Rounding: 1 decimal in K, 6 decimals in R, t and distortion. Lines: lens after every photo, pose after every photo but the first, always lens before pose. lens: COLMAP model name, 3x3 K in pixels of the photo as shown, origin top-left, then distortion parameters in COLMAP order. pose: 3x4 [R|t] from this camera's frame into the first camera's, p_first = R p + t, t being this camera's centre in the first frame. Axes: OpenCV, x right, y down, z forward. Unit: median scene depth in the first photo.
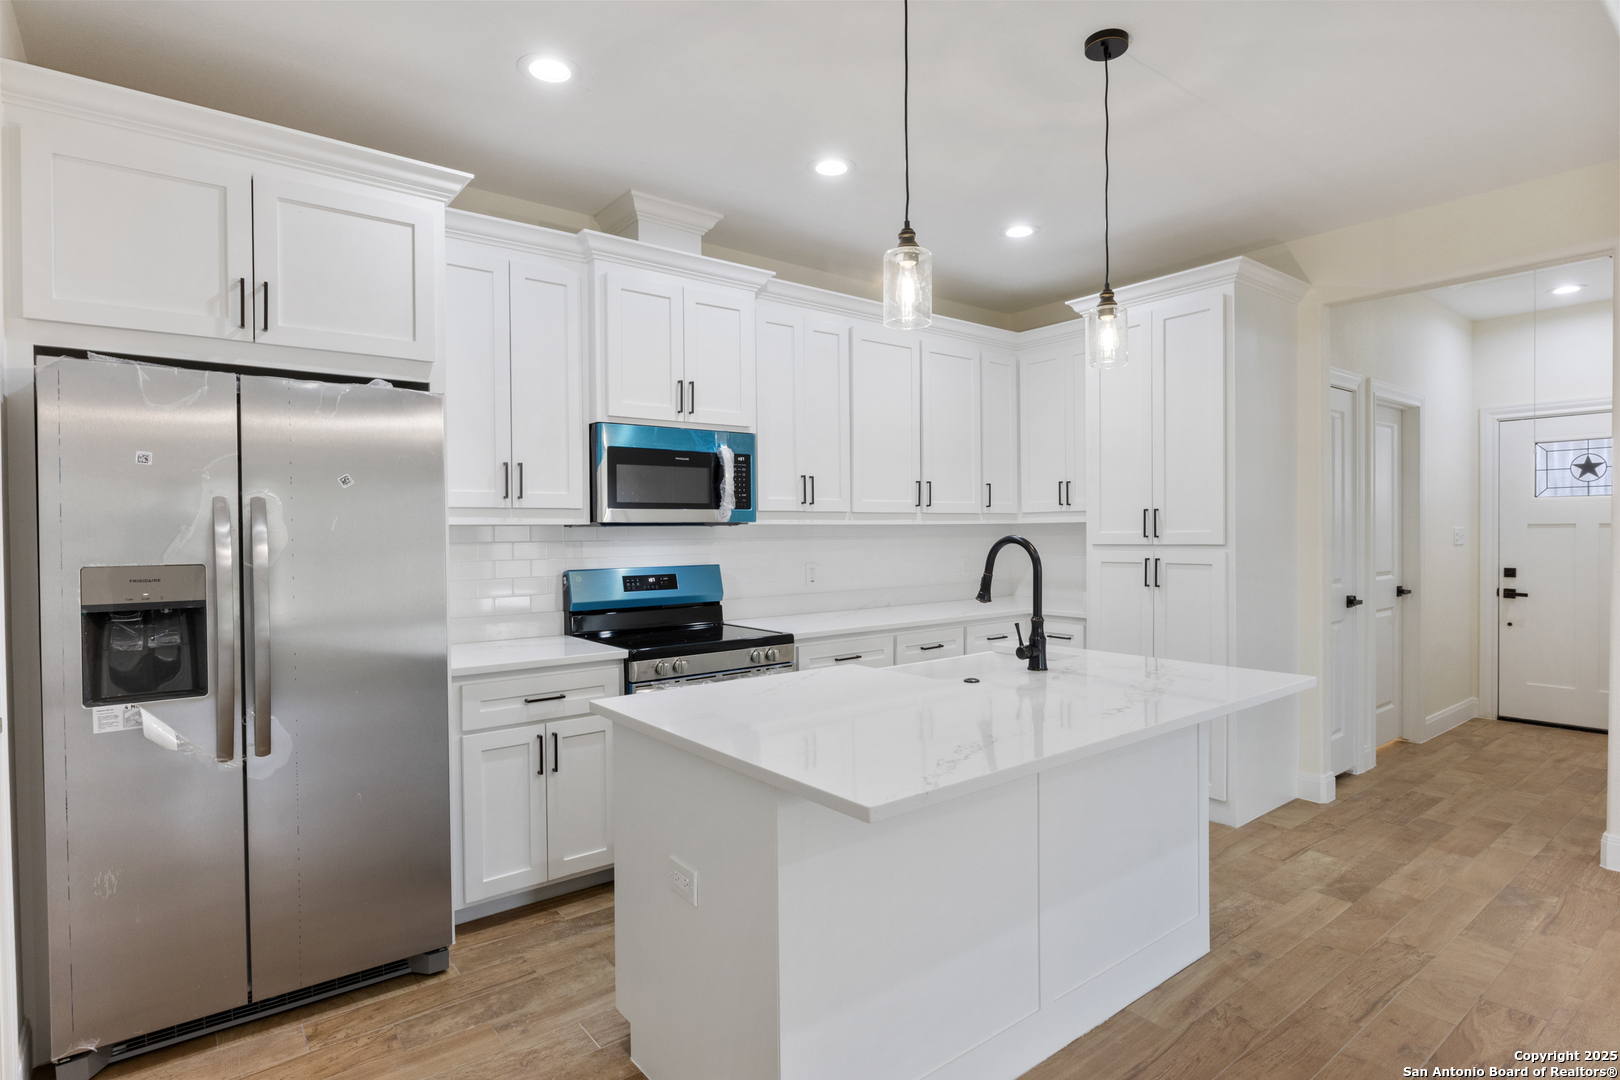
lens RADIAL K [[811.6, 0, 801.7], [0, 811.6, 545.8], [0, 0, 1]] dist [-0.006733, -0.000489]
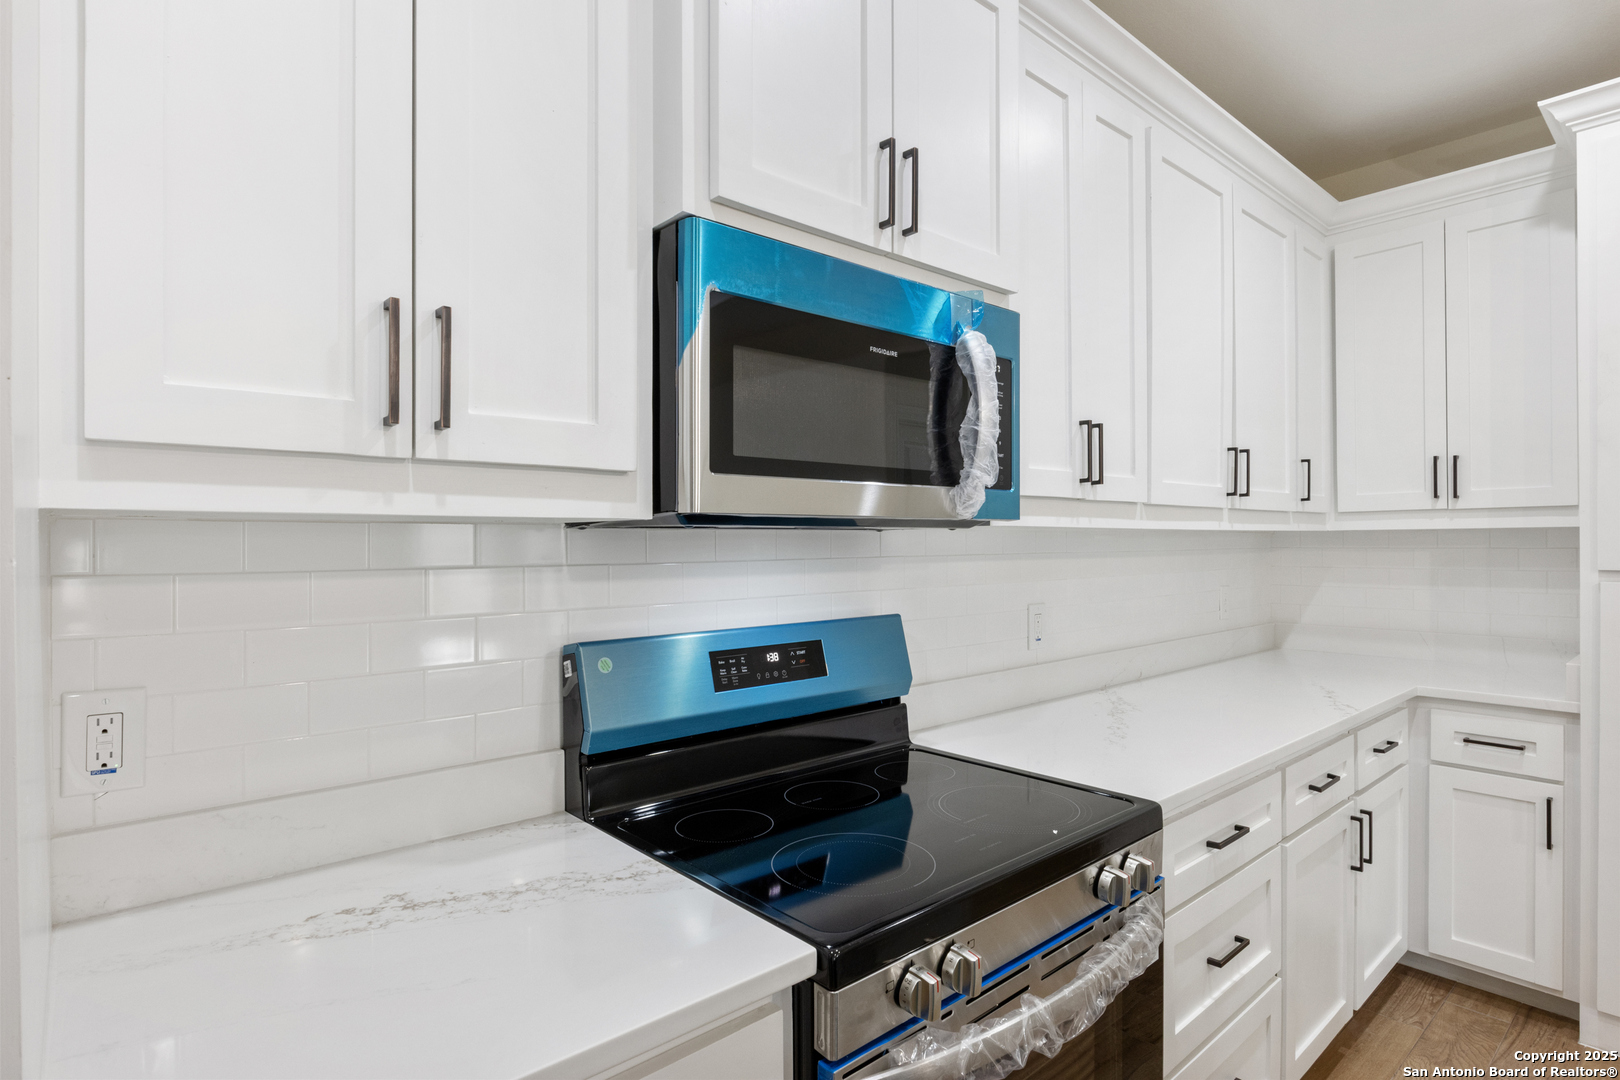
lens RADIAL K [[811.6, 0, 804.7], [0, 811.6, 538.3], [0, 0, 1]] dist [-0.006733, -0.000489]
pose [[0.998182, 0.004003, 0.060131, -0.203689], [-0.002584, 0.999717, -0.023666, -0.009765], [-0.060208, 0.023468, 0.997910, 0.611313]]
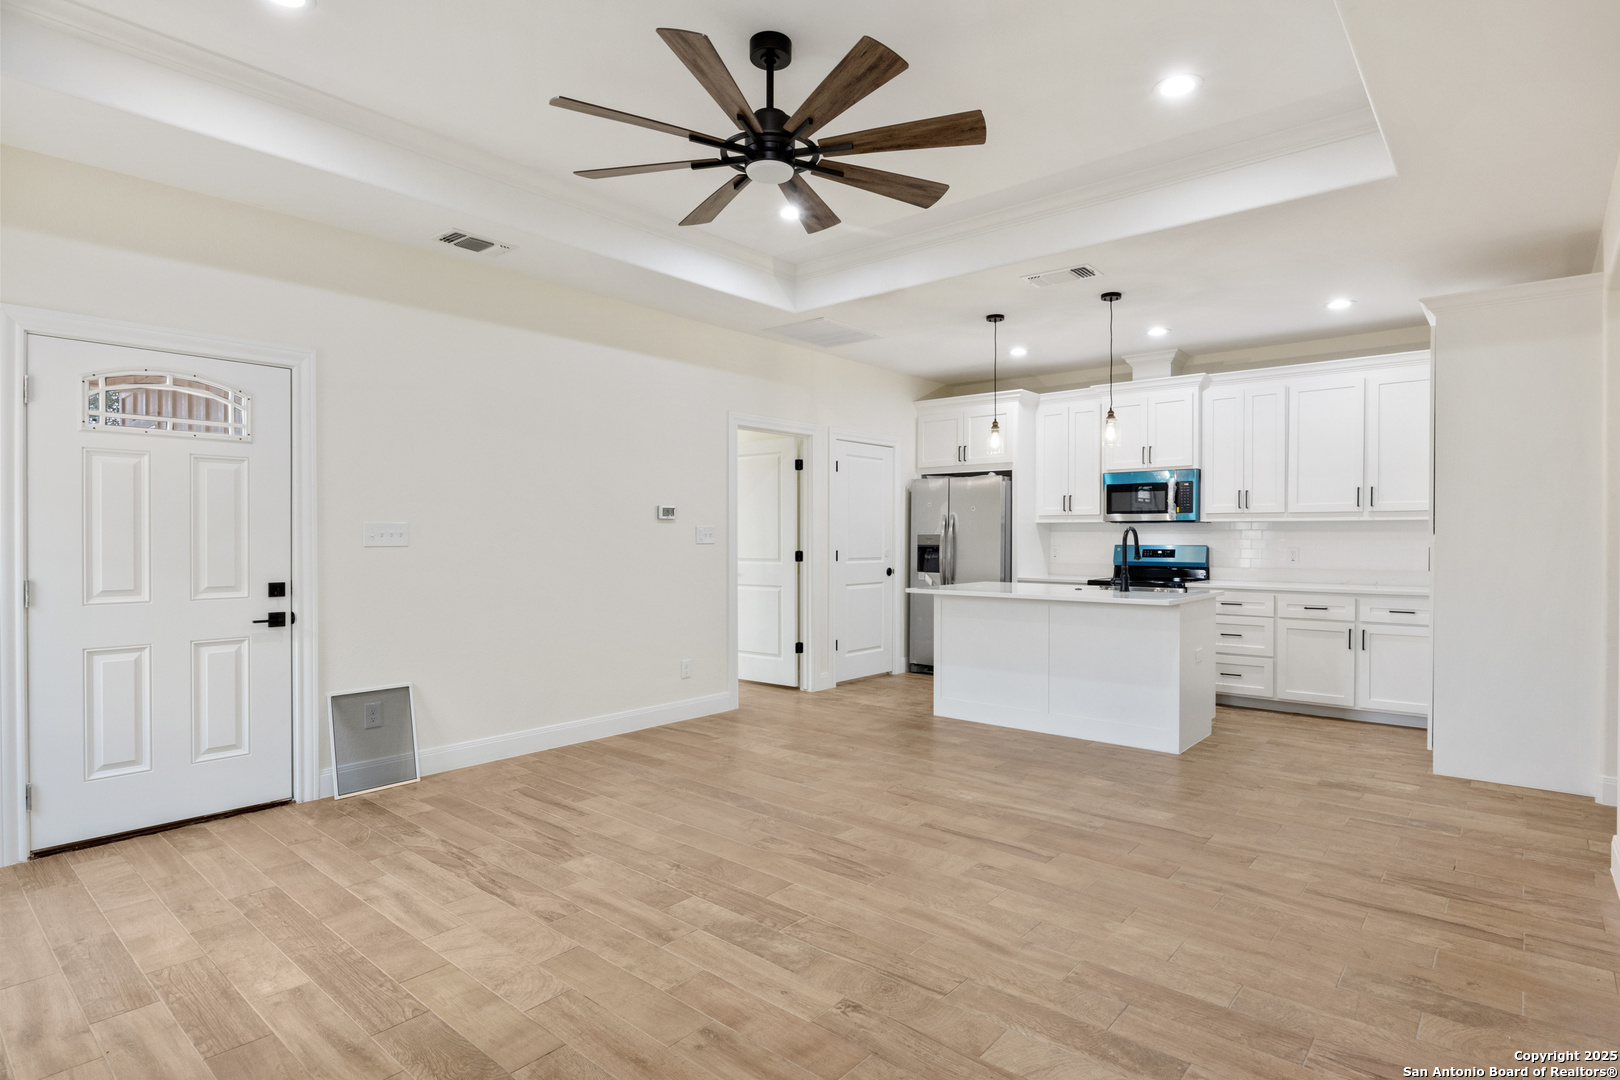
lens RADIAL K [[811.6, 0, 824.8], [0, 811.6, 535.4], [0, 0, 1]] dist [-0.006733, -0.000489]
pose [[0.195515, 0.006371, -0.980680, 1.533250], [-0.019518, 0.999806, 0.002603, 0.014634], [0.980506, 0.018632, 0.195601, -0.104937]]
